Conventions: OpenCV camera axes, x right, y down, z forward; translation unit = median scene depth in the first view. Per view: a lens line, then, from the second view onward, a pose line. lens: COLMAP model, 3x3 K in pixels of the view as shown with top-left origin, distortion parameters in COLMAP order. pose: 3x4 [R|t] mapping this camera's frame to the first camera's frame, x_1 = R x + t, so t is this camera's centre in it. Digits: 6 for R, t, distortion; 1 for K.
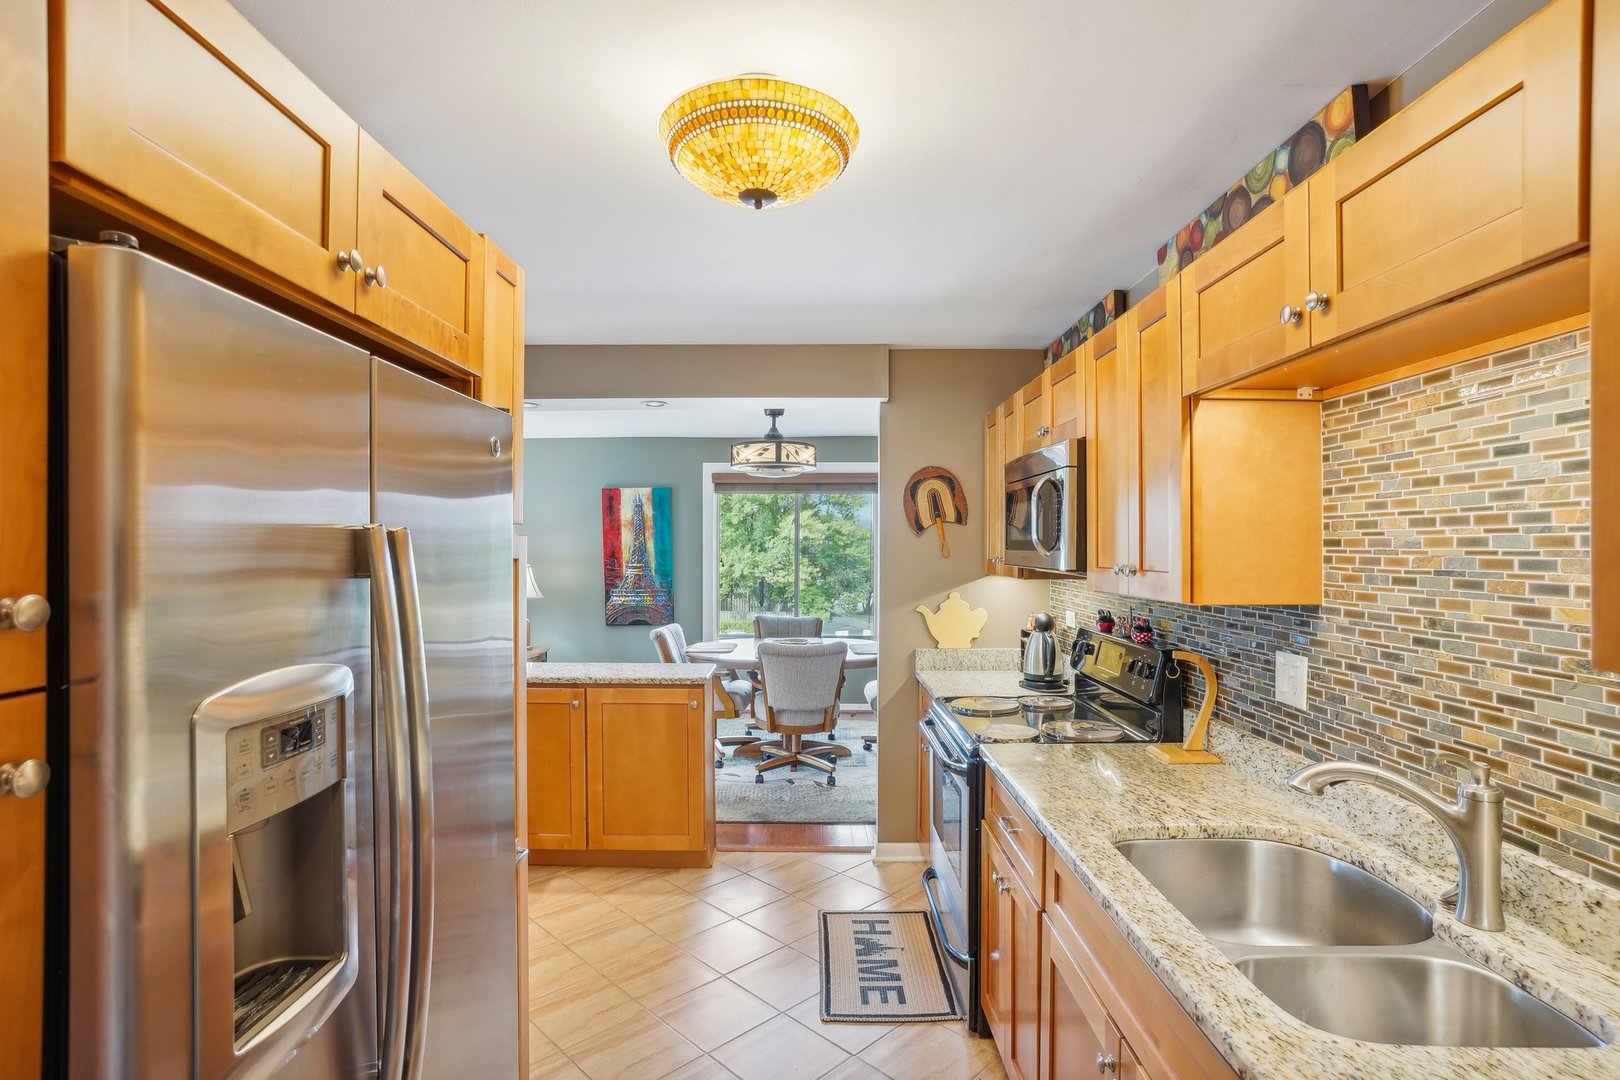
lens RADIAL K [[812.4, 0, 794.4], [0, 812.4, 543.6], [0, 0, 1]] dist [-0.061868, 0.031053]
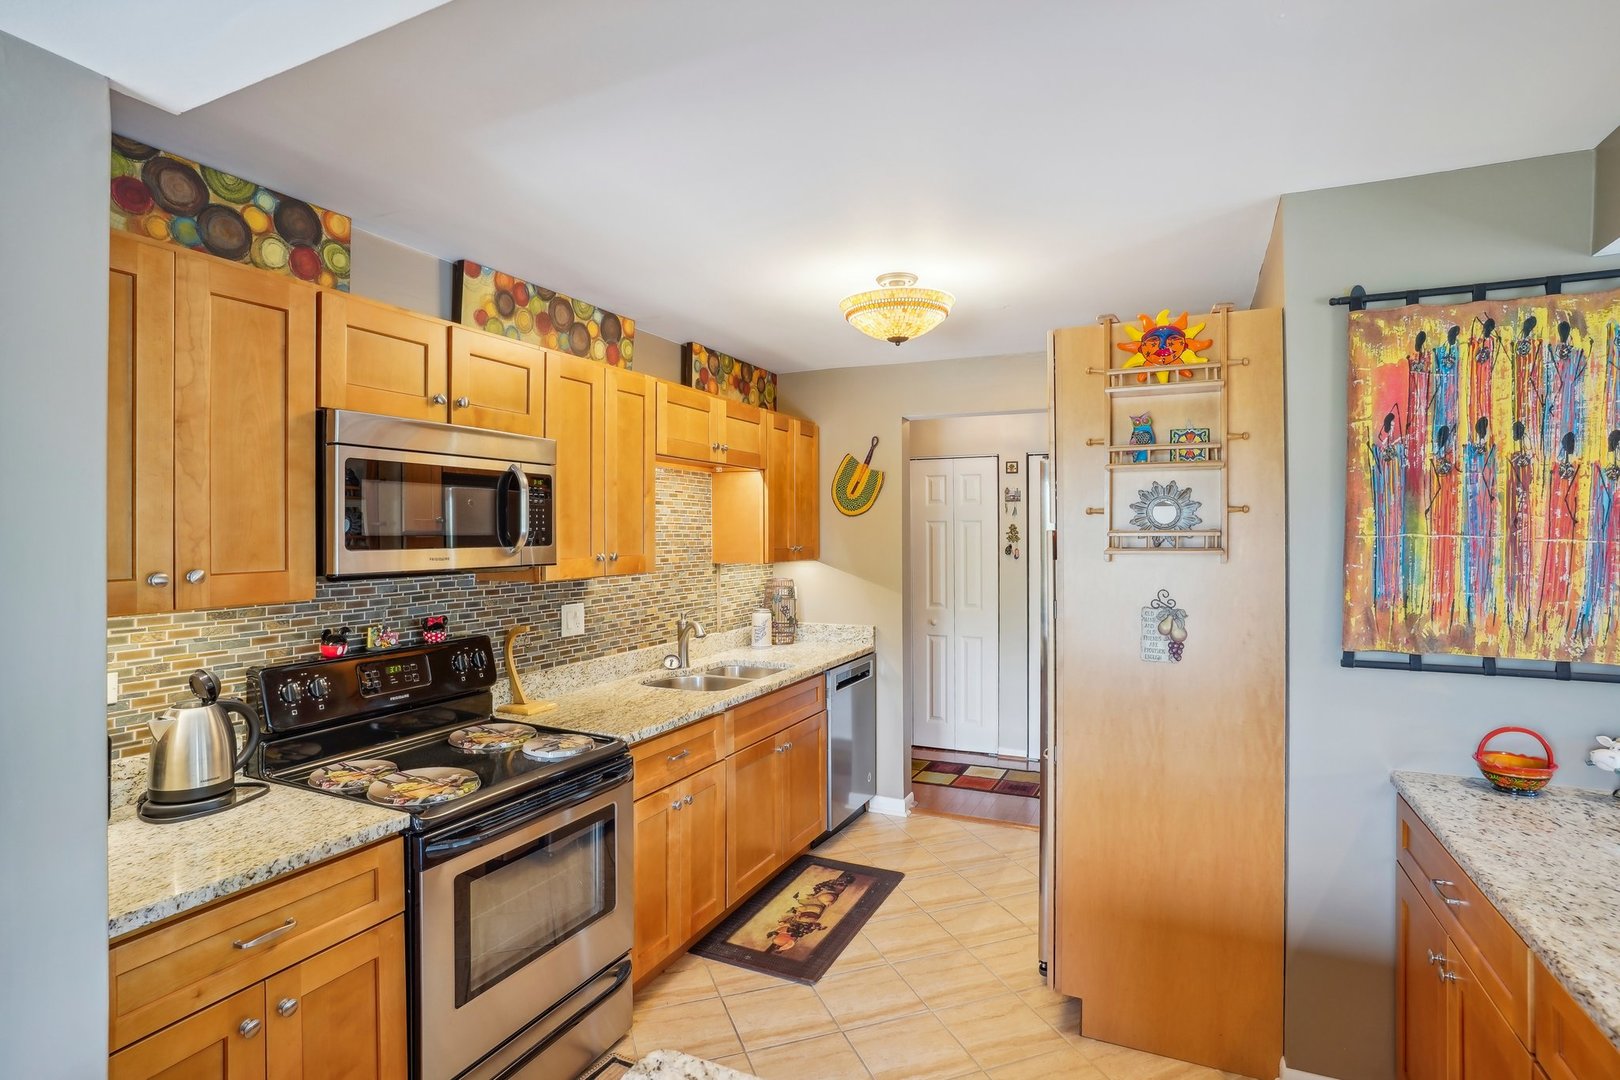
lens RADIAL K [[812.4, 0, 814.0], [0, 812.4, 526.8], [0, 0, 1]] dist [-0.061868, 0.031053]
pose [[-0.915963, 0.005776, 0.401222, -0.198302], [0.003842, 0.999977, -0.005626, -0.004170], [-0.401245, -0.003612, -0.915964, 0.914039]]
